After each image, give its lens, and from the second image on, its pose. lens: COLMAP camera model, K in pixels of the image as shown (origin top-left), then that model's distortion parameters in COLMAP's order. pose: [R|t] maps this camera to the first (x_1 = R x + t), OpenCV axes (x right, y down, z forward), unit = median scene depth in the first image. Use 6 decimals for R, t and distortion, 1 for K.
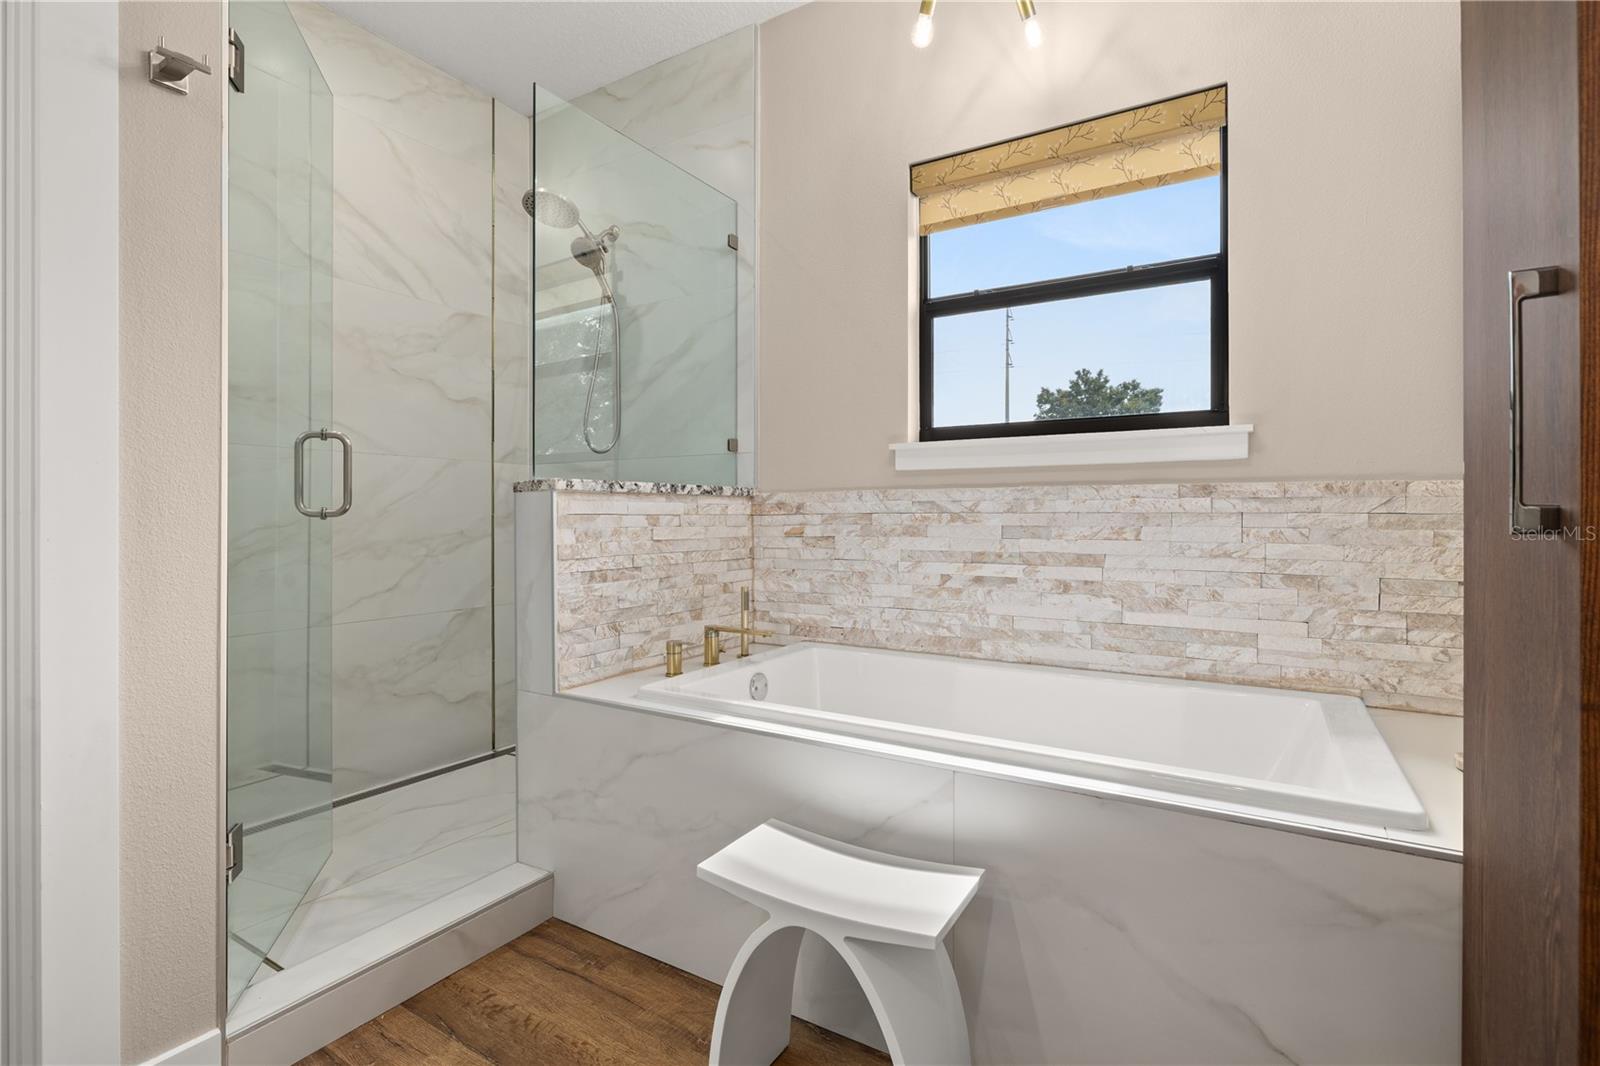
lens RADIAL K [[747.6, 0, 796.9], [0, 747.6, 517.1], [0, 0, 1]] dist [-0.006574, 0.001180]
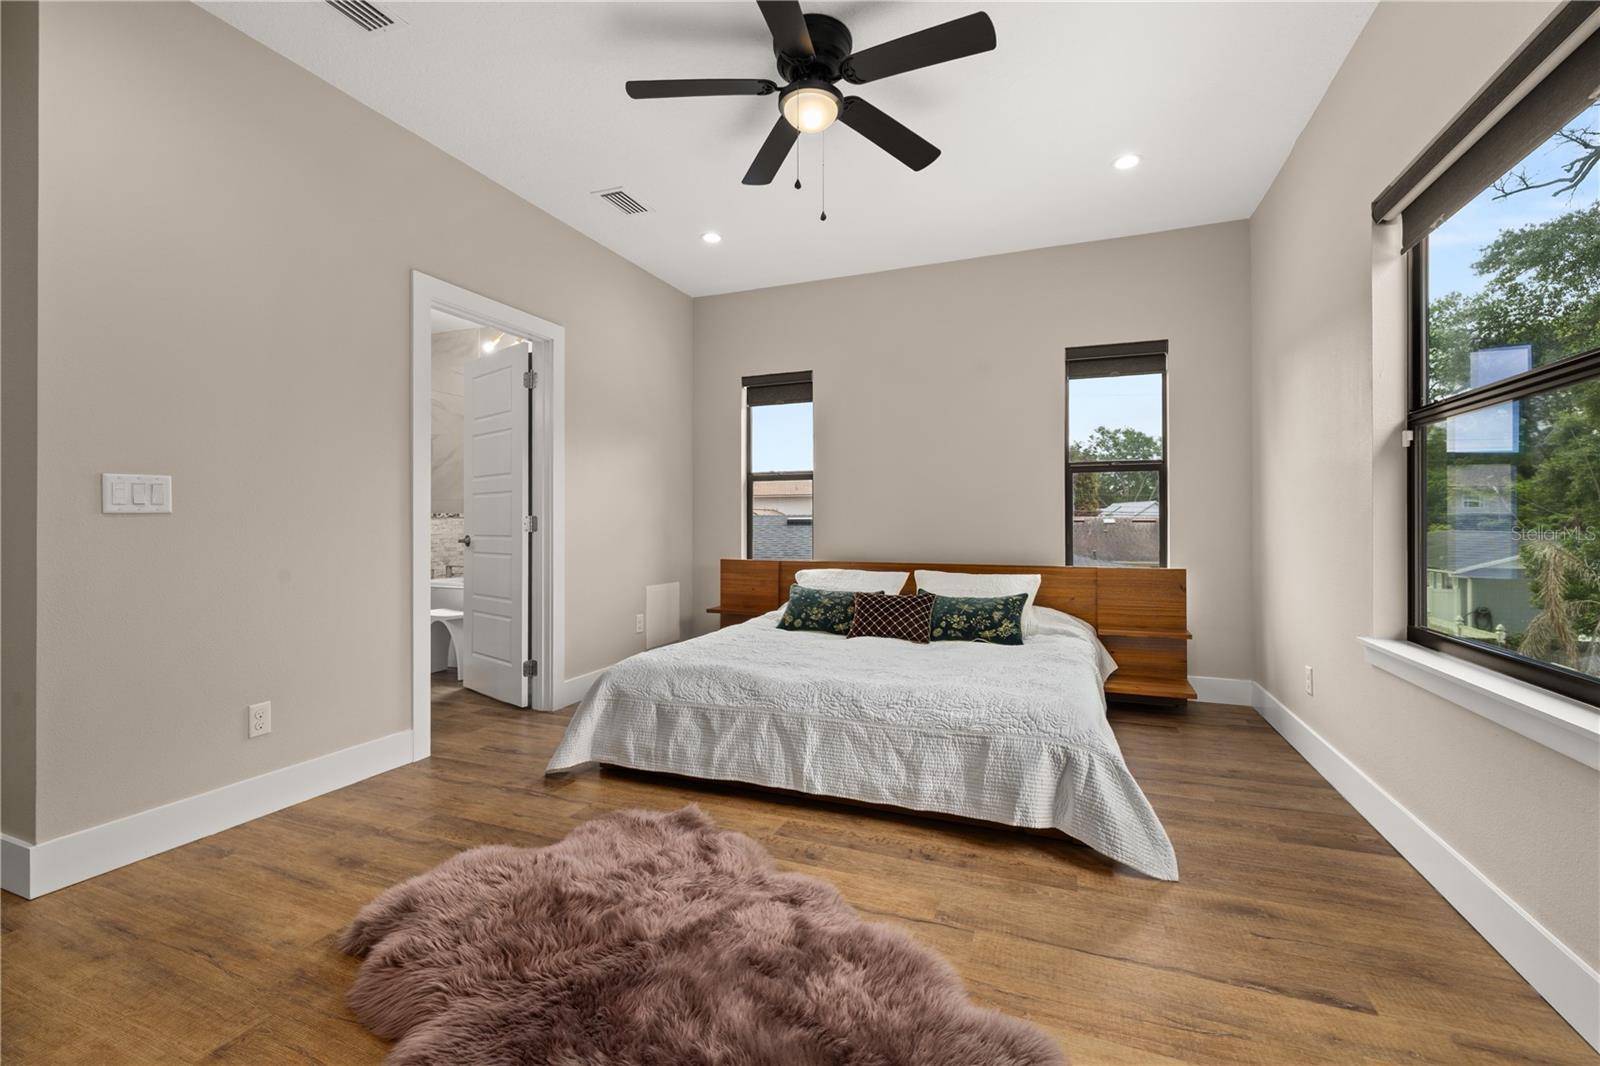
lens RADIAL K [[681.5, 0, 797.3], [0, 681.5, 523.5], [0, 0, 1]] dist [0.002840, 0.000836]
pose [[0.986645, -0.001543, 0.162878, 0.779696], [0.001675, 0.999998, -0.000673, -0.003845], [-0.162876, 0.000937, 0.986646, -1.761248]]
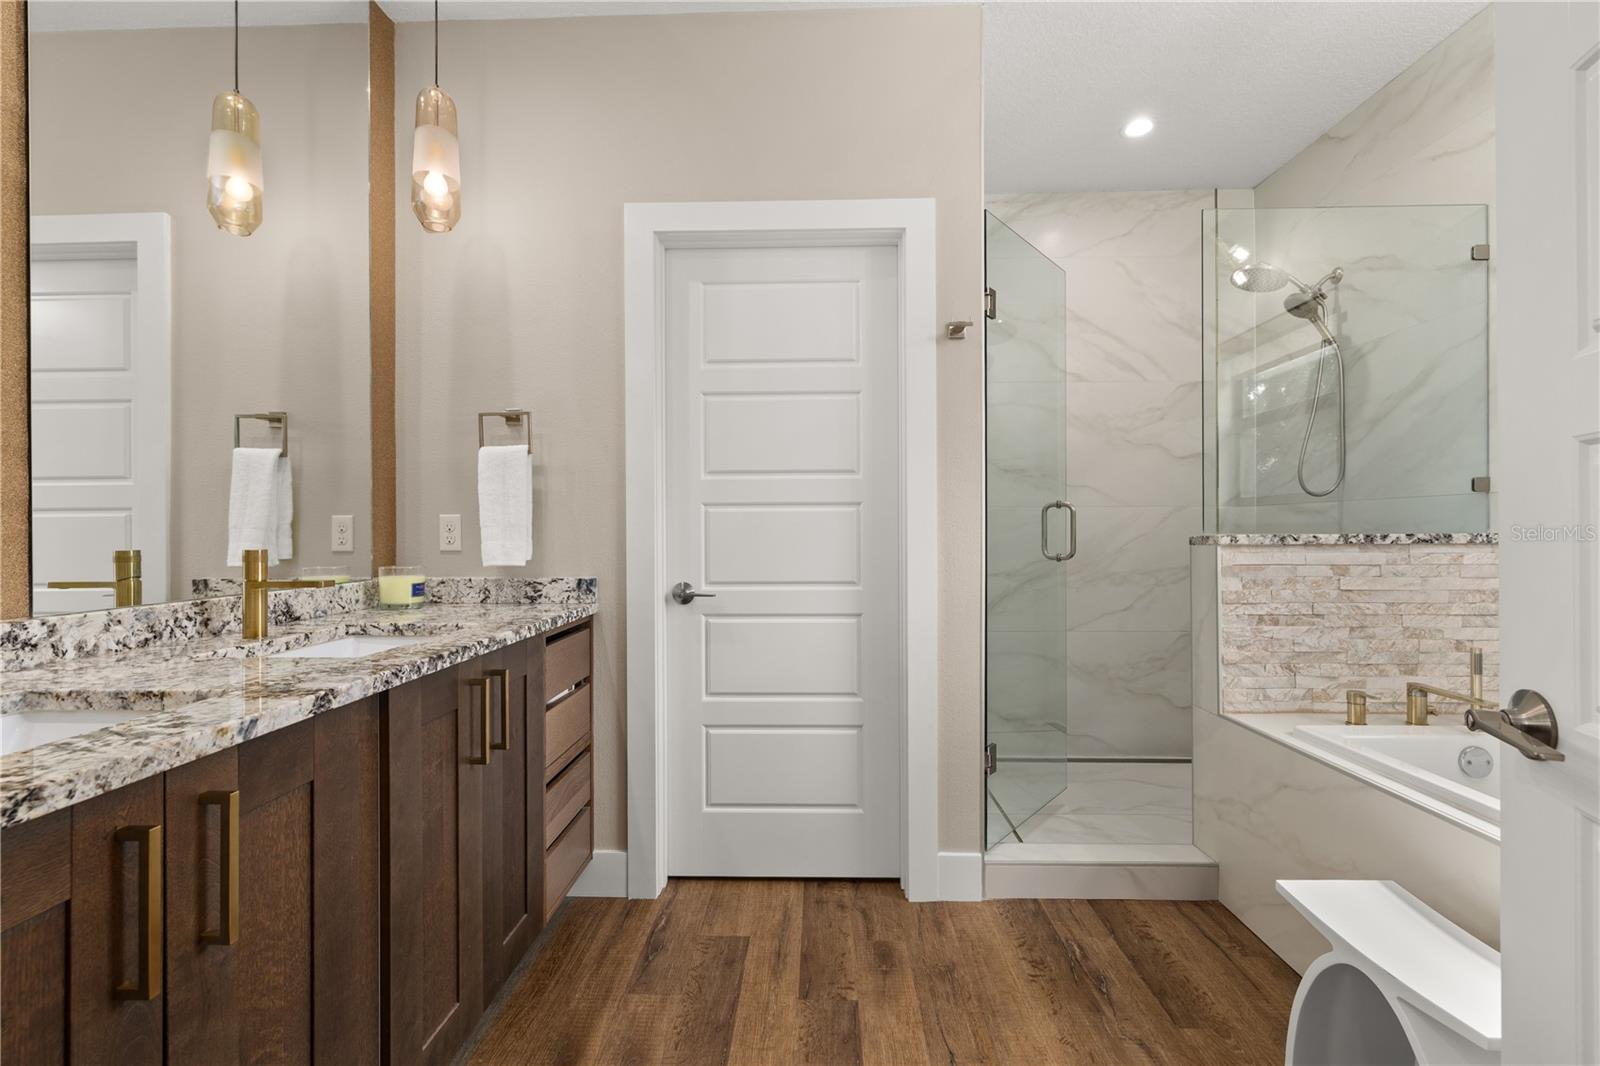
lens RADIAL K [[681.5, 0, 799.3], [0, 681.5, 527.4], [0, 0, 1]] dist [0.002840, 0.000836]
pose [[0.501933, -0.004673, -0.864894, 0.260072], [0.002721, 0.999989, -0.003824, -0.055989], [0.864902, -0.000434, 0.501940, -0.121664]]
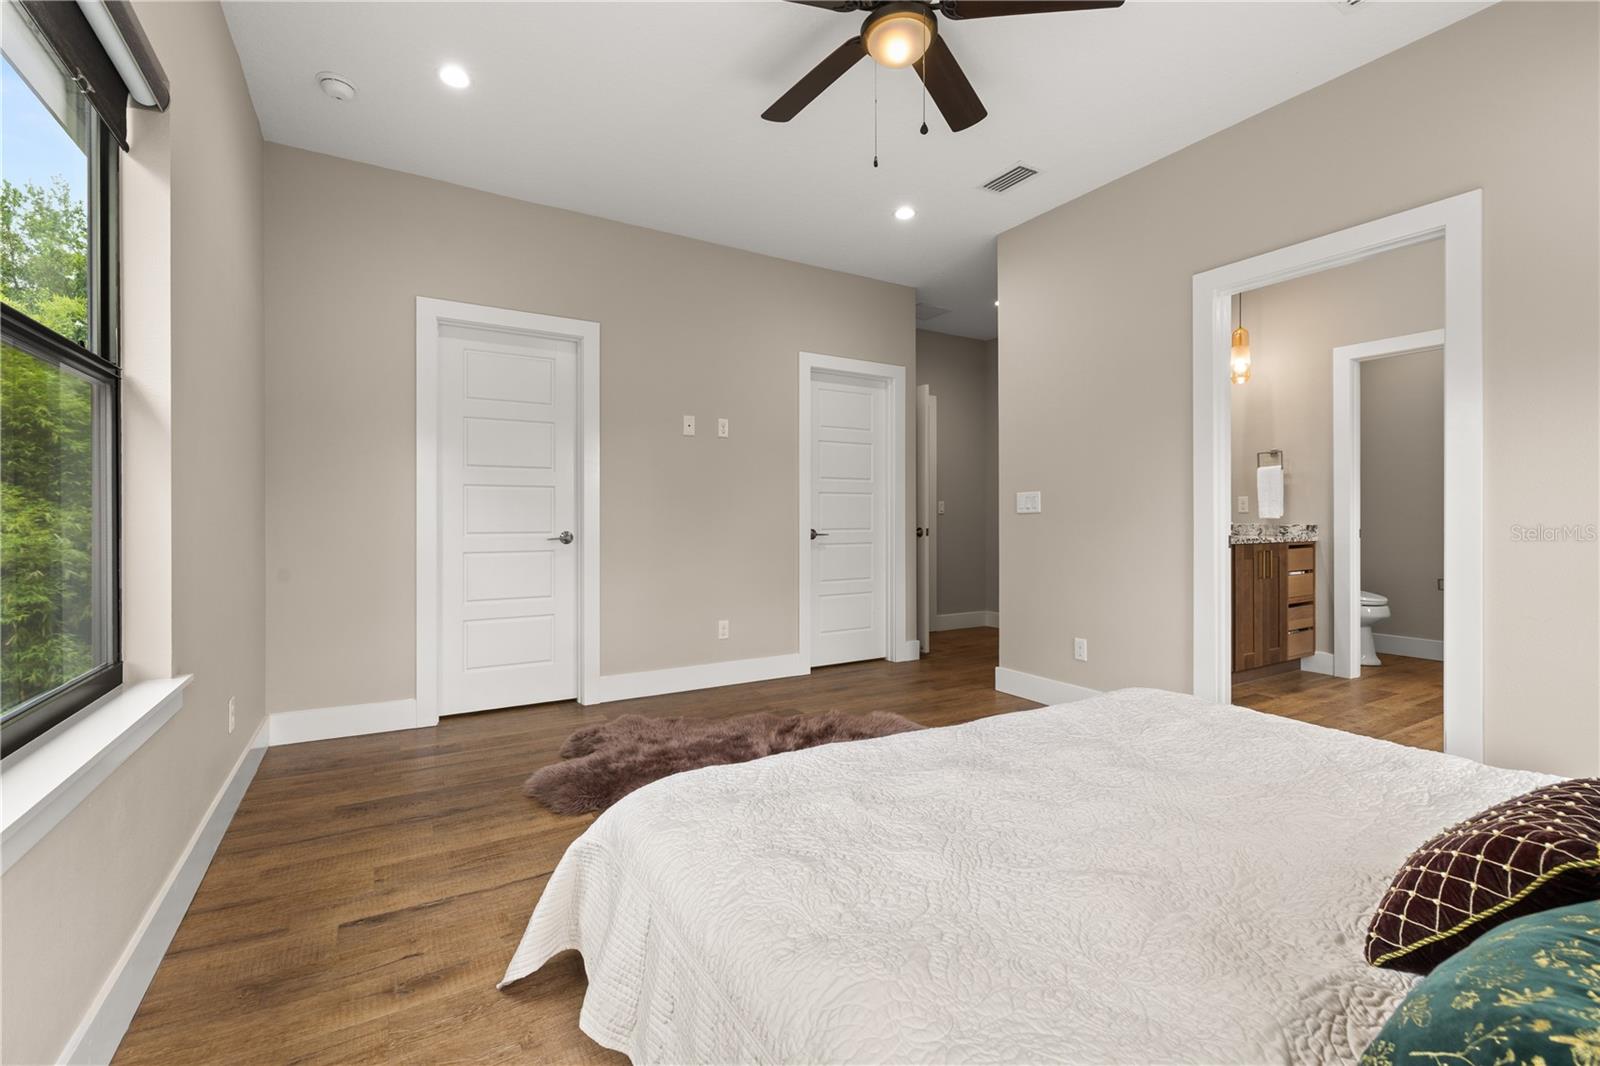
lens RADIAL K [[681.5, 0, 799.4], [0, 681.5, 520.1], [0, 0, 1]] dist [0.002840, 0.000836]
pose [[-0.456472, 0.002528, -0.889734, 1.909998], [-0.000376, 0.999995, 0.003034, -0.007016], [0.889738, 0.001719, -0.456469, -0.348071]]
